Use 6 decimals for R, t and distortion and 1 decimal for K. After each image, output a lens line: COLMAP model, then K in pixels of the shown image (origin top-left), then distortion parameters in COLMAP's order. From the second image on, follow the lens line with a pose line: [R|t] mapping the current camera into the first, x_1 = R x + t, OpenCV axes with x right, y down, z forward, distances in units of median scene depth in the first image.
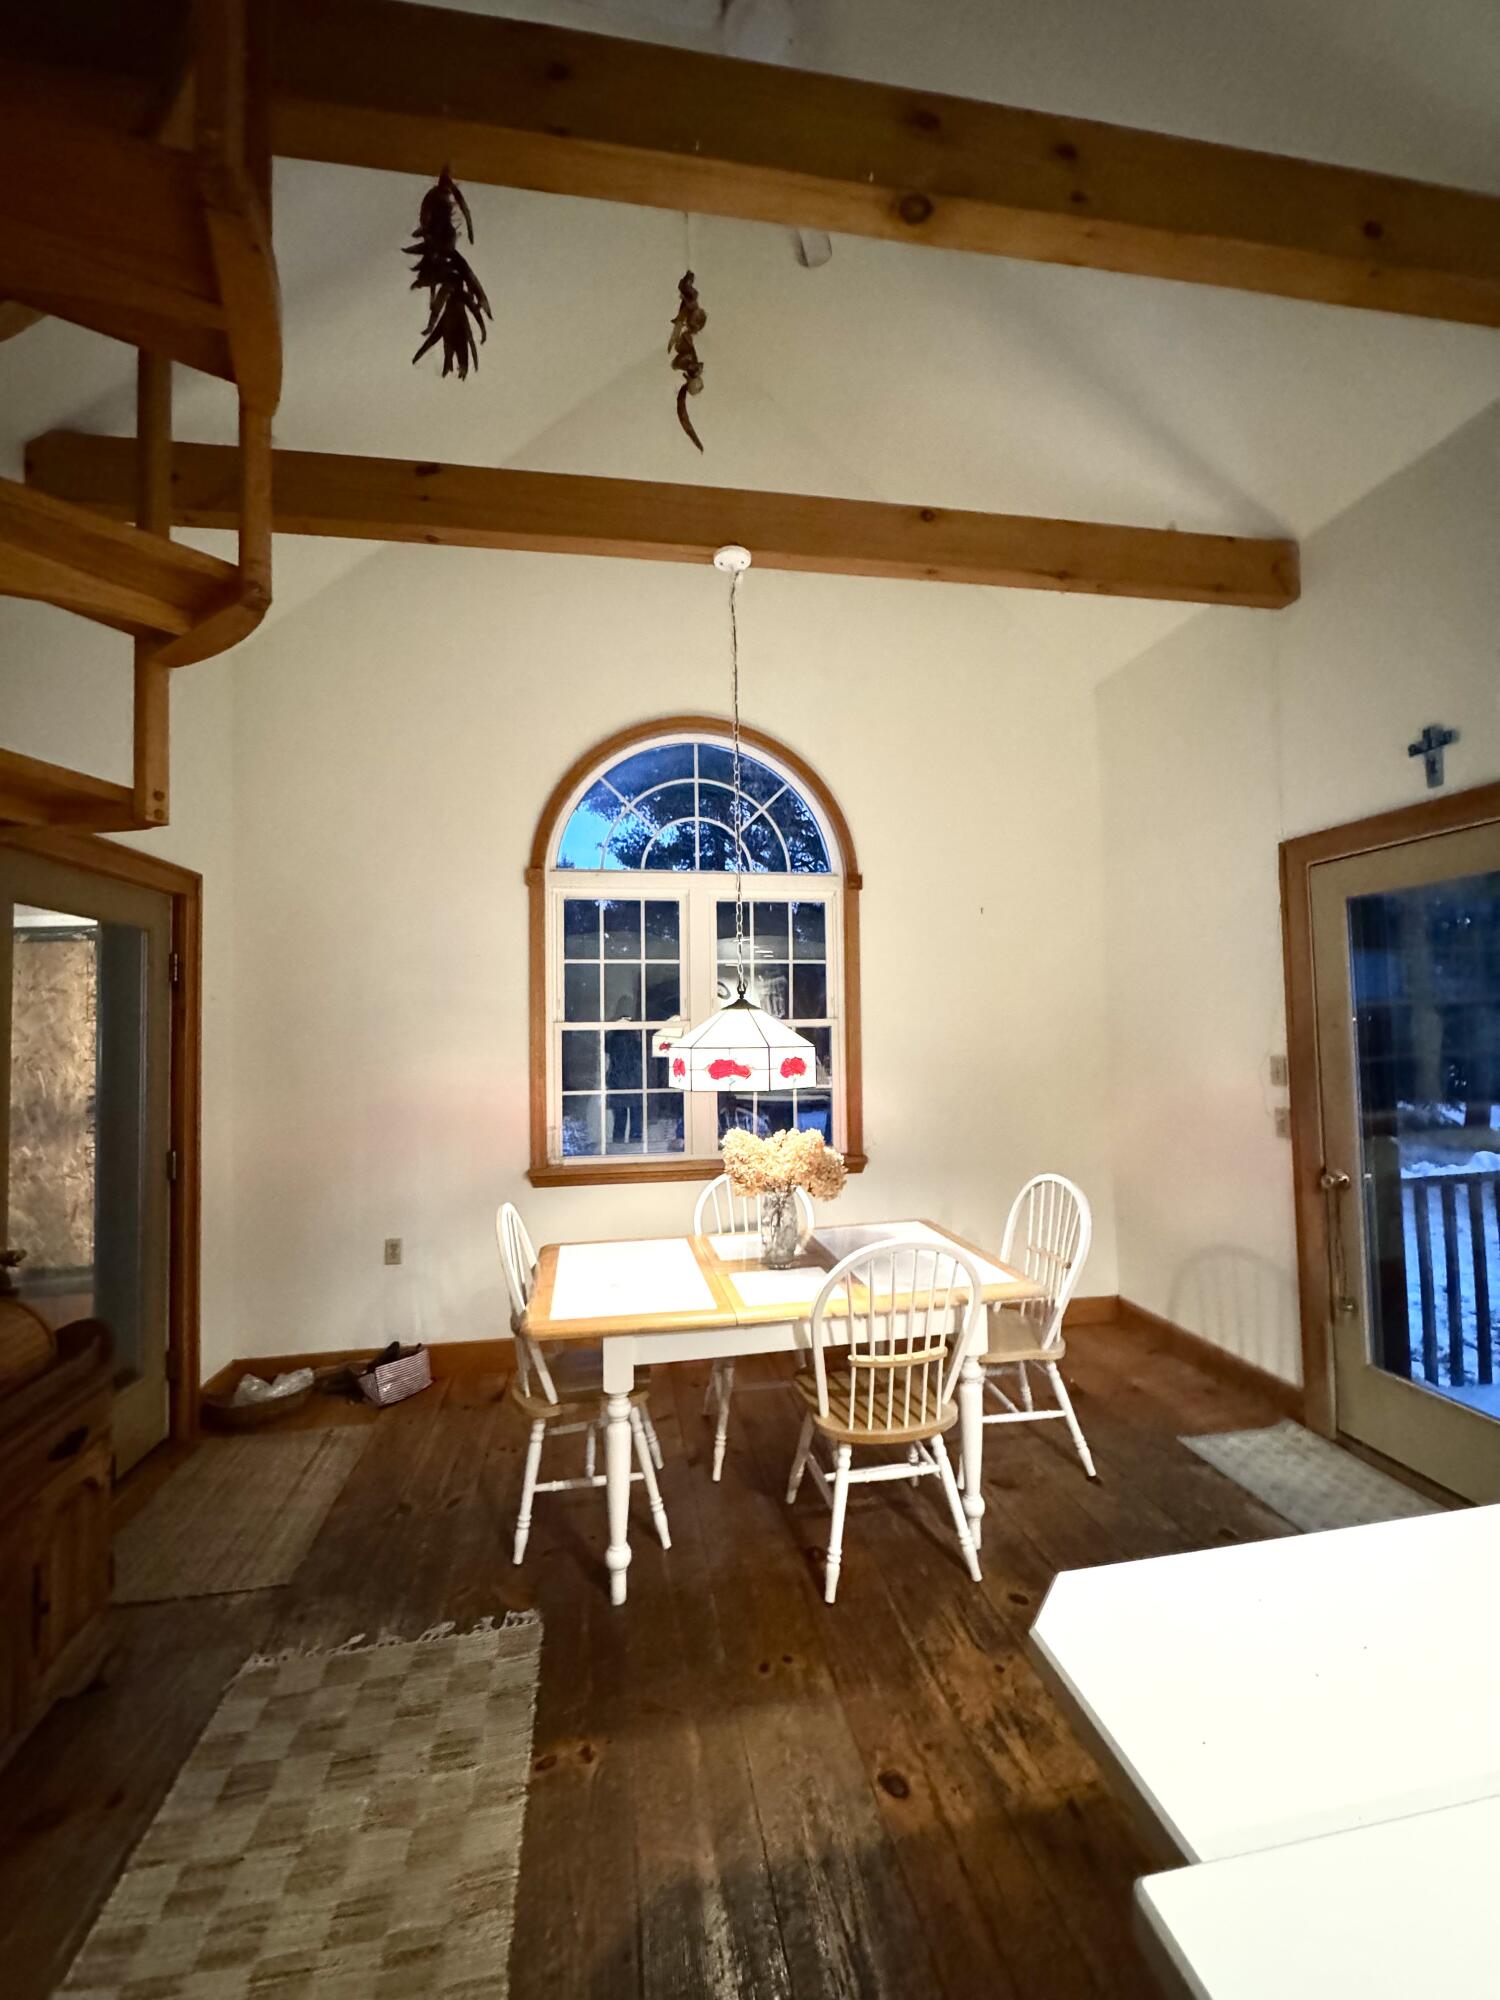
lens RADIAL K [[803.7, 0, 750.0], [0, 803.7, 1000.0], [0, 0, 1]] dist [-0.000952, 0.000066]
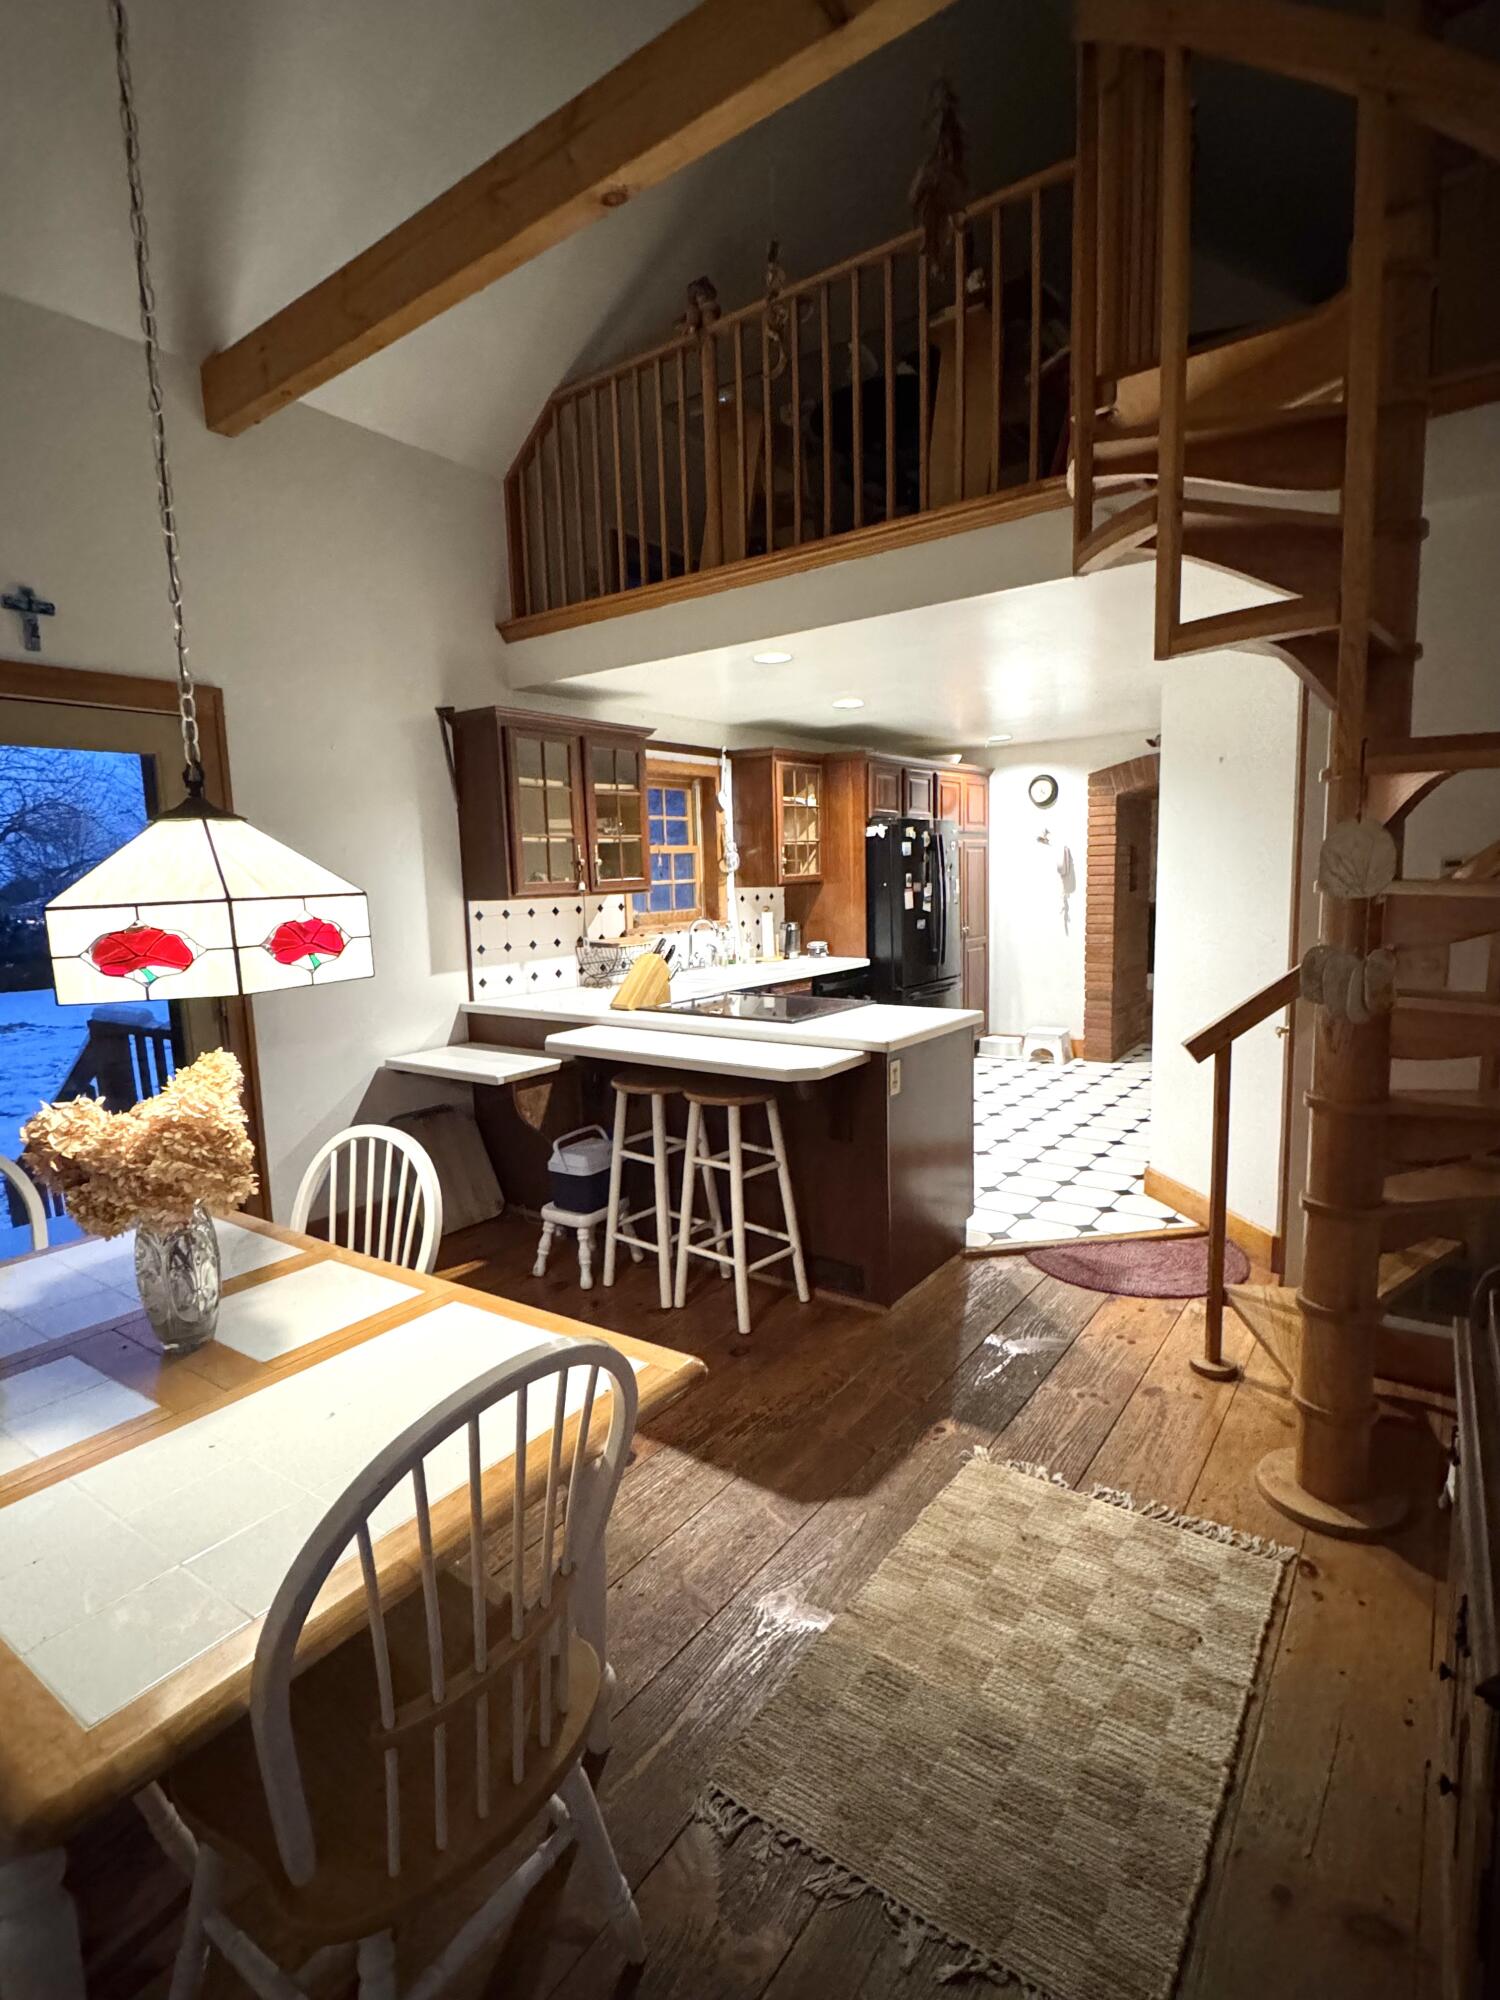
lens RADIAL K [[972.6, 0, 750.0], [0, 972.6, 1000.0], [0, 0, 1]] dist [-0.000063, 0.000038]
pose [[-0.685467, -0.059933, 0.725633, -0.644193], [0.016387, 0.995084, 0.097669, 0.062309], [-0.727920, 0.078840, -0.681115, 1.157124]]
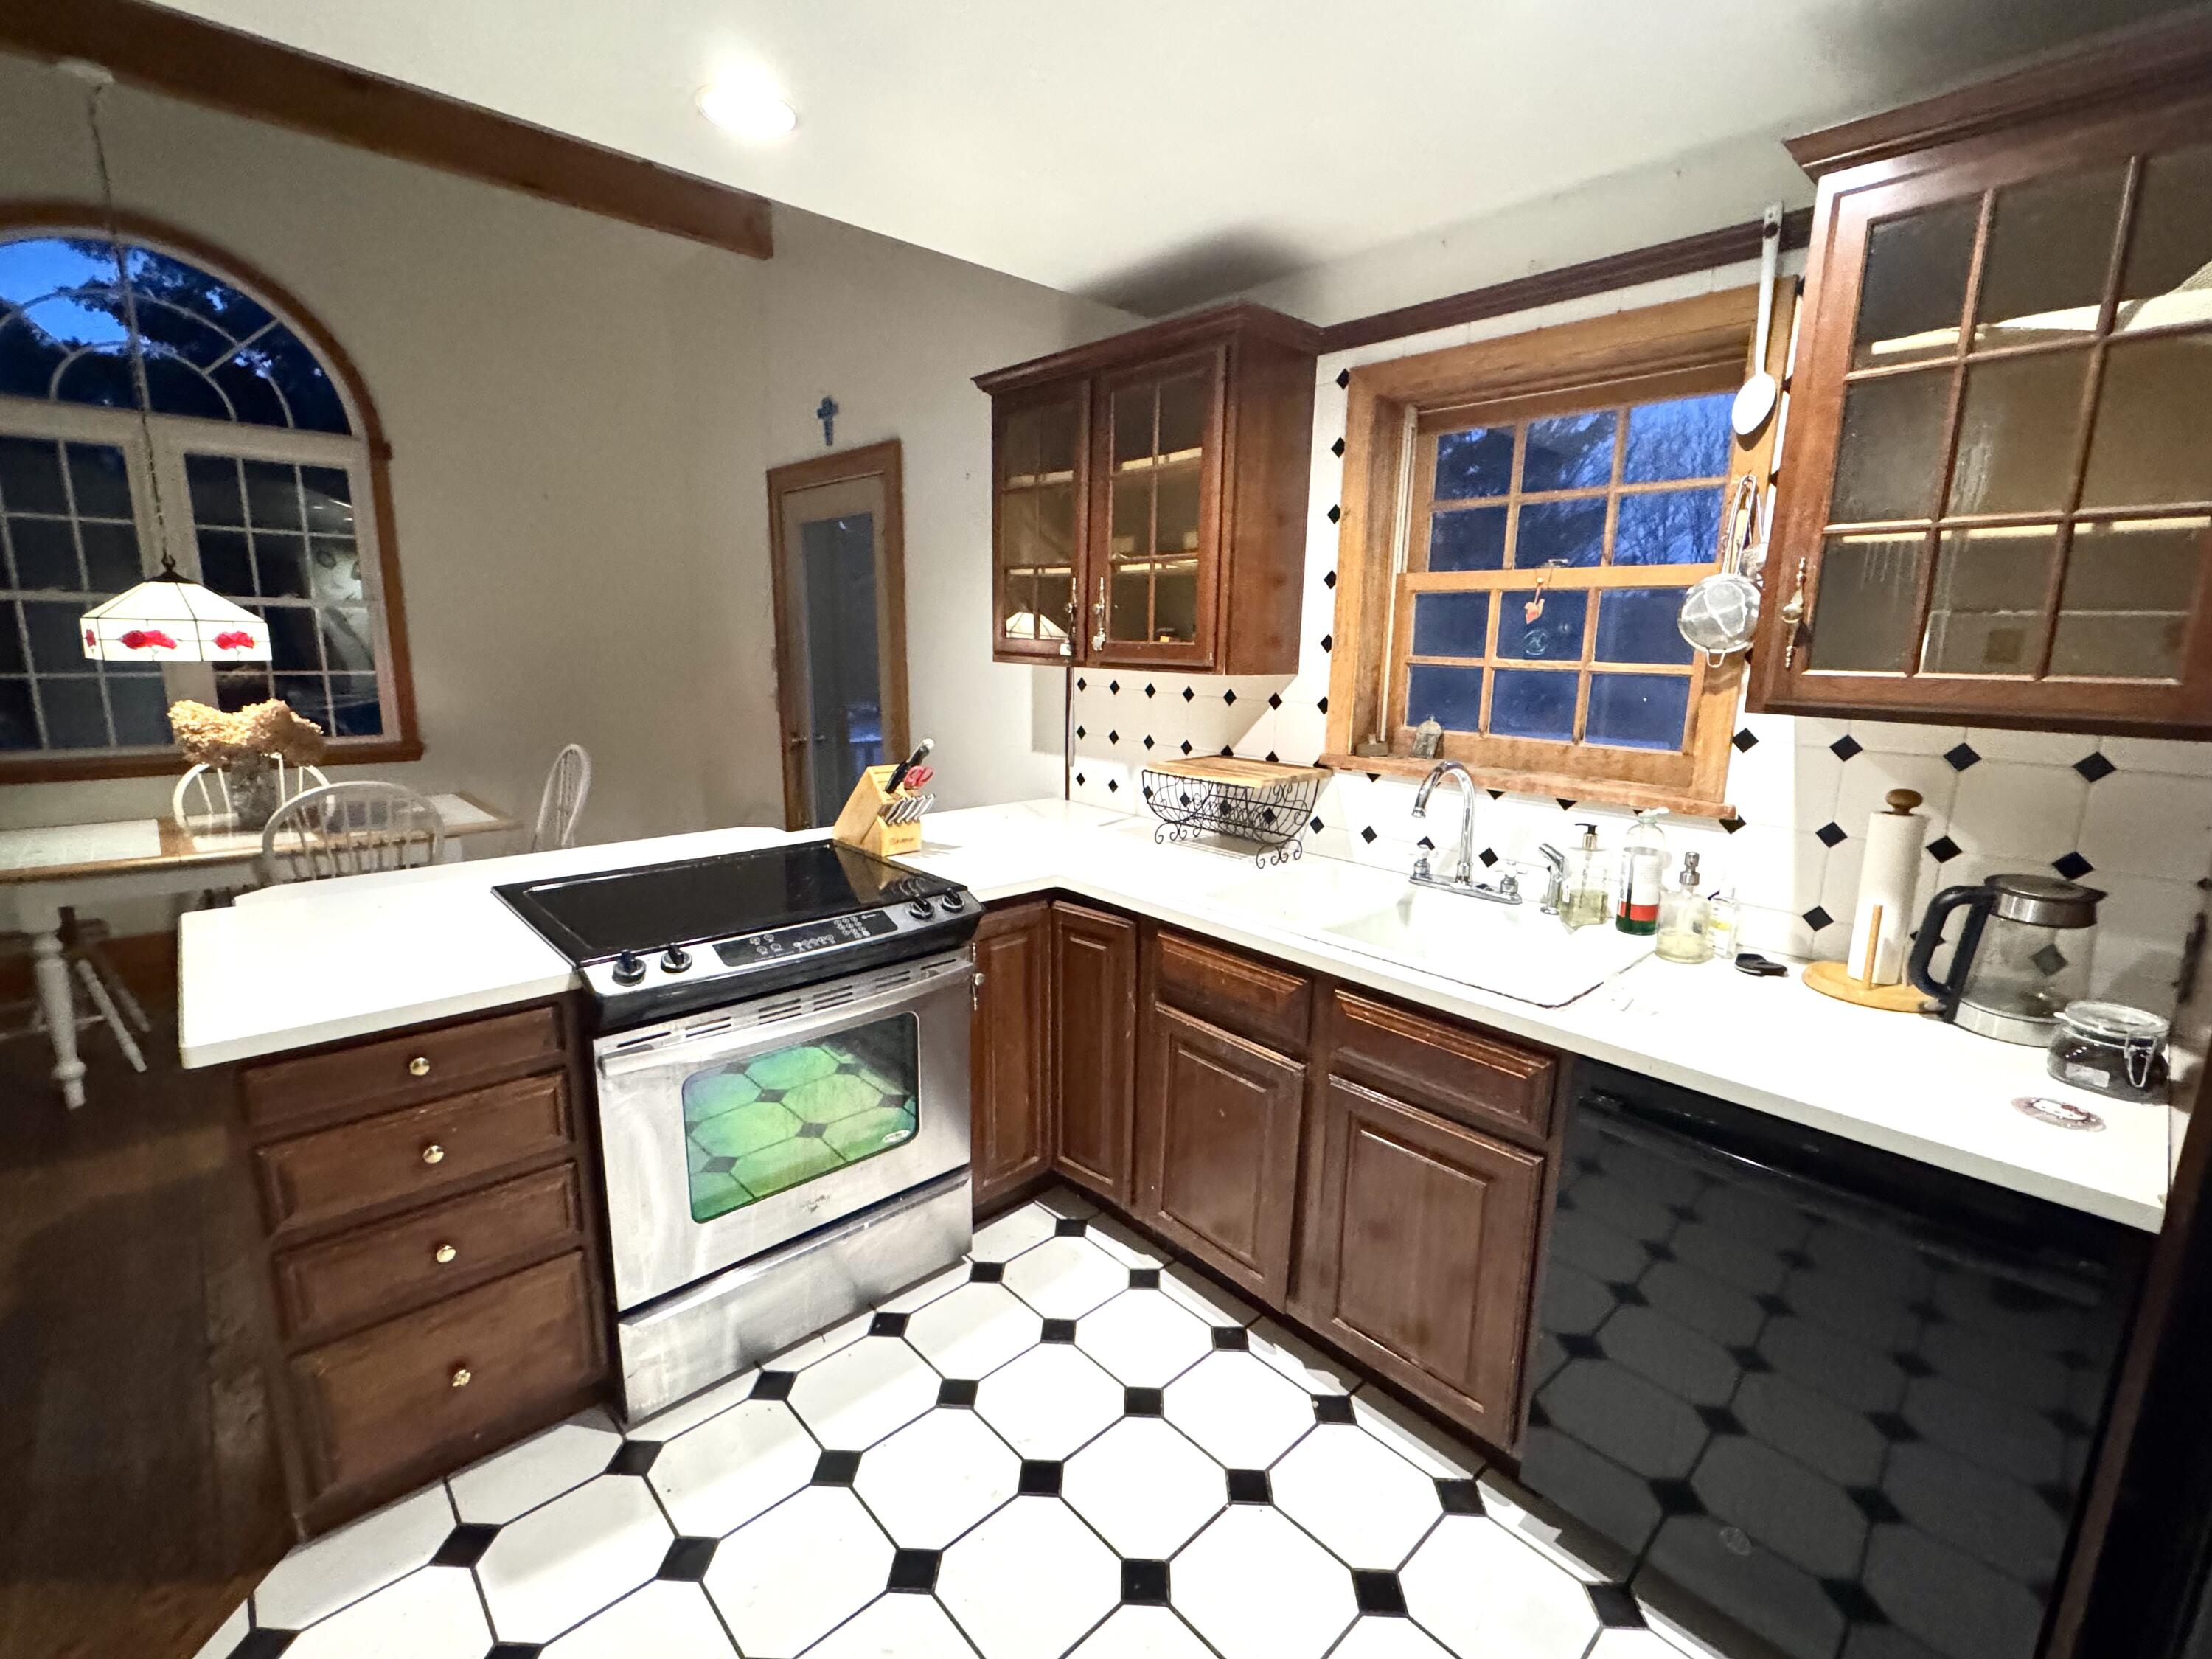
lens RADIAL K [[981.3, 0, 1106.0], [0, 981.3, 829.5], [0, 0, 1]] dist [0.000171, -0.000666]
pose [[0.838706, -0.074449, 0.539471, 0.287382], [-0.053078, 0.974720, 0.217034, -0.015995], [-0.541991, -0.210662, 0.813552, -0.714189]]
